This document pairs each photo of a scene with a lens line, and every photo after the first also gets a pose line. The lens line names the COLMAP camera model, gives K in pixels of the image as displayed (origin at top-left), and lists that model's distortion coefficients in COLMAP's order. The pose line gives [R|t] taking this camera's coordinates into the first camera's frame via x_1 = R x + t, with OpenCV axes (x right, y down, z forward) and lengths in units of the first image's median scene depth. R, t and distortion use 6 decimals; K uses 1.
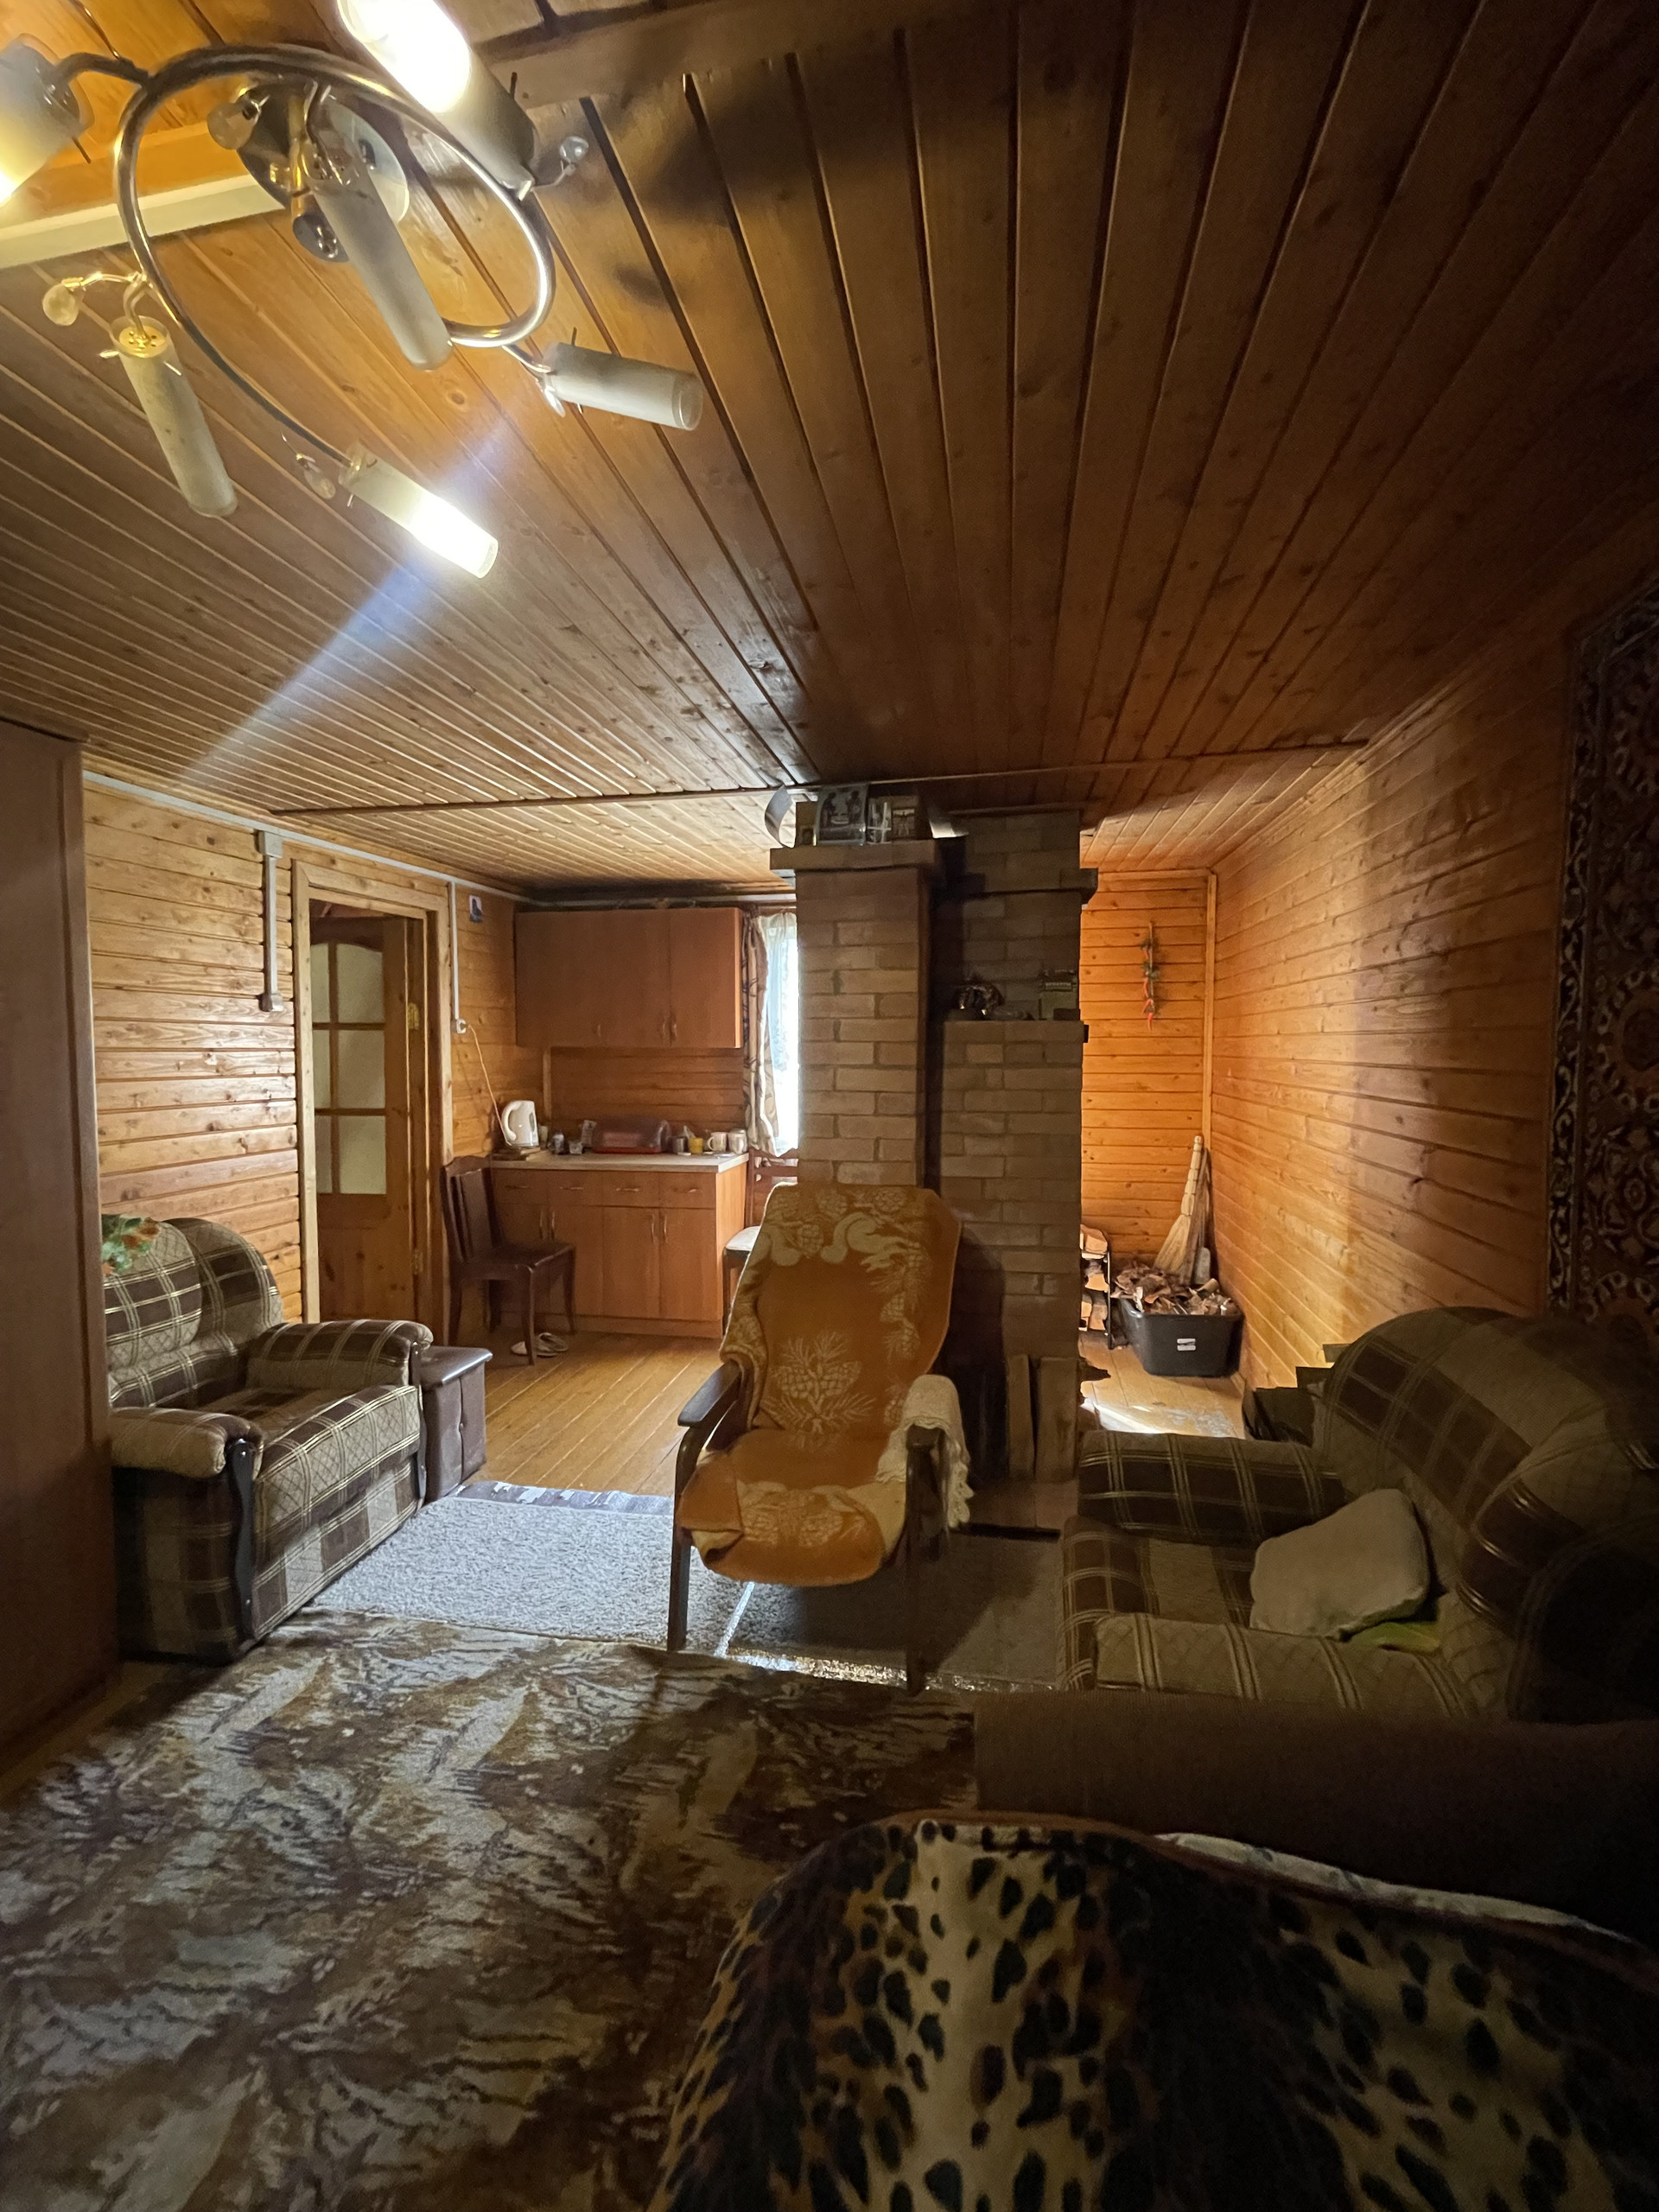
lens RADIAL K [[897.0, 0, 840.7], [0, 897.0, 1088.1], [0, 0, 1]] dist [-0.002313, -0.000208]
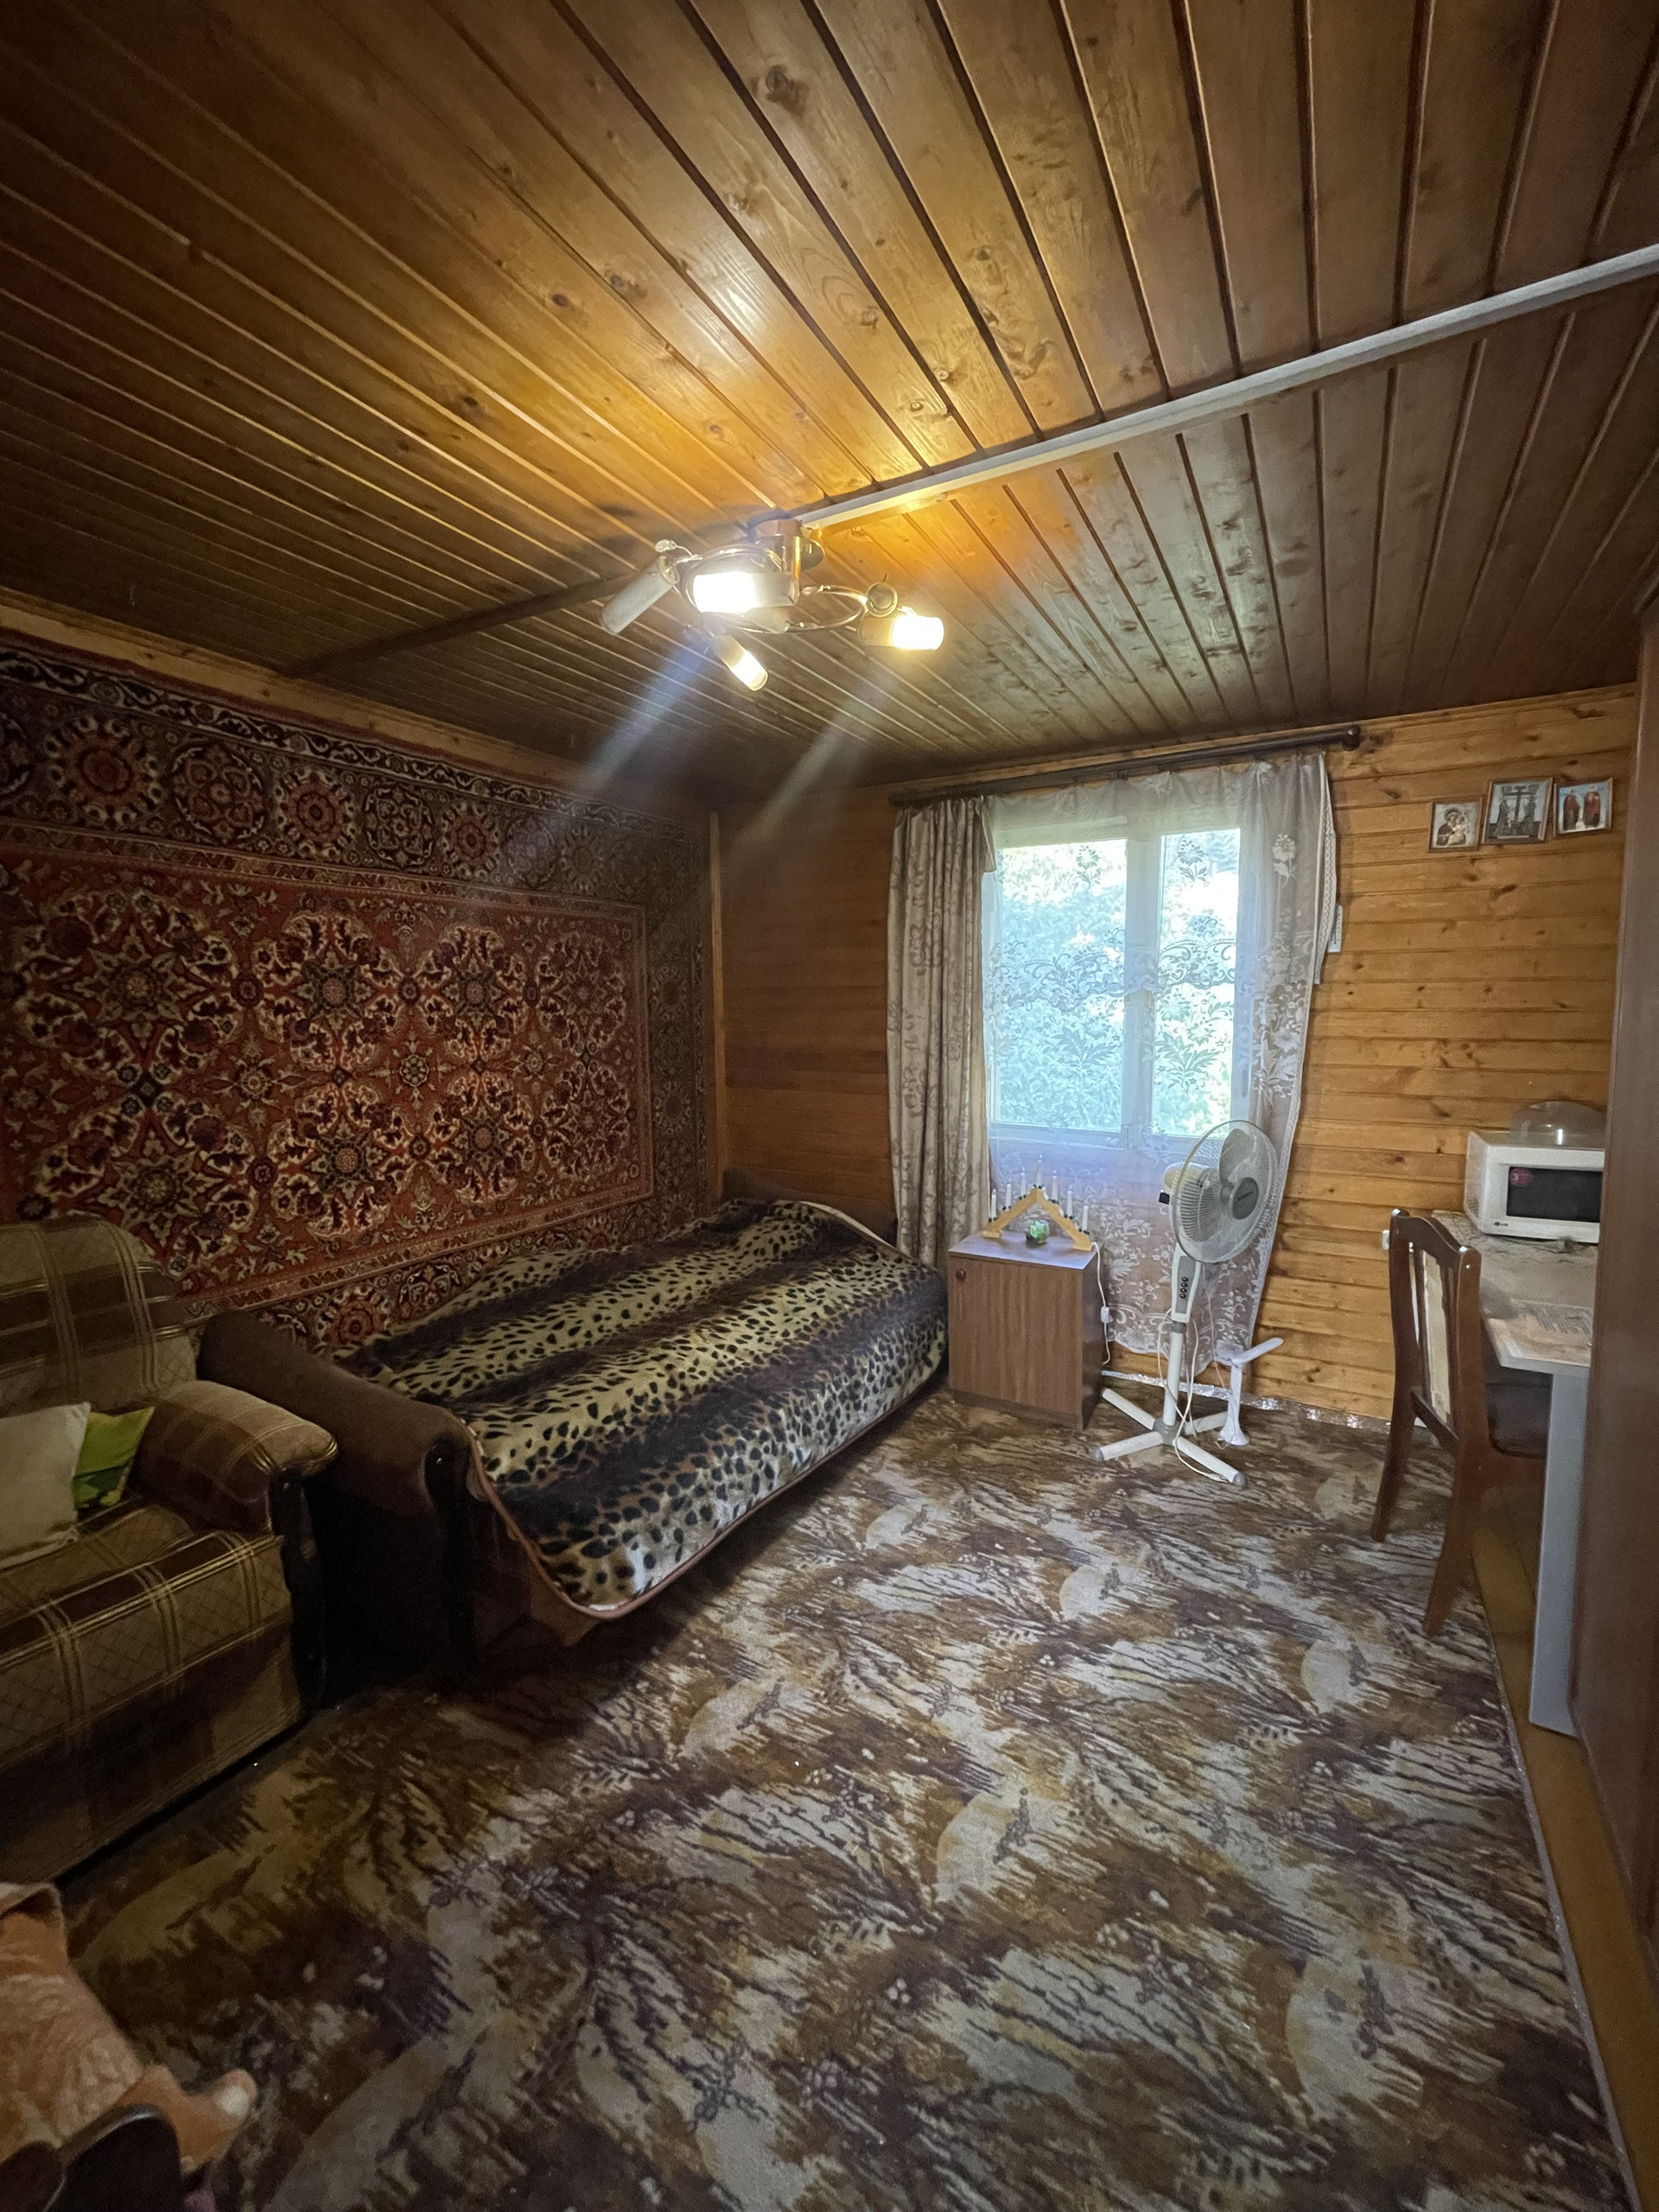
lens RADIAL K [[897.0, 0, 832.2], [0, 897.0, 1090.3], [0, 0, 1]] dist [-0.002313, -0.000208]
pose [[-0.944587, -0.018946, 0.327713, -0.428626], [0.029507, 0.989391, 0.142251, -0.030670], [-0.326931, 0.144038, -0.934007, 0.938087]]
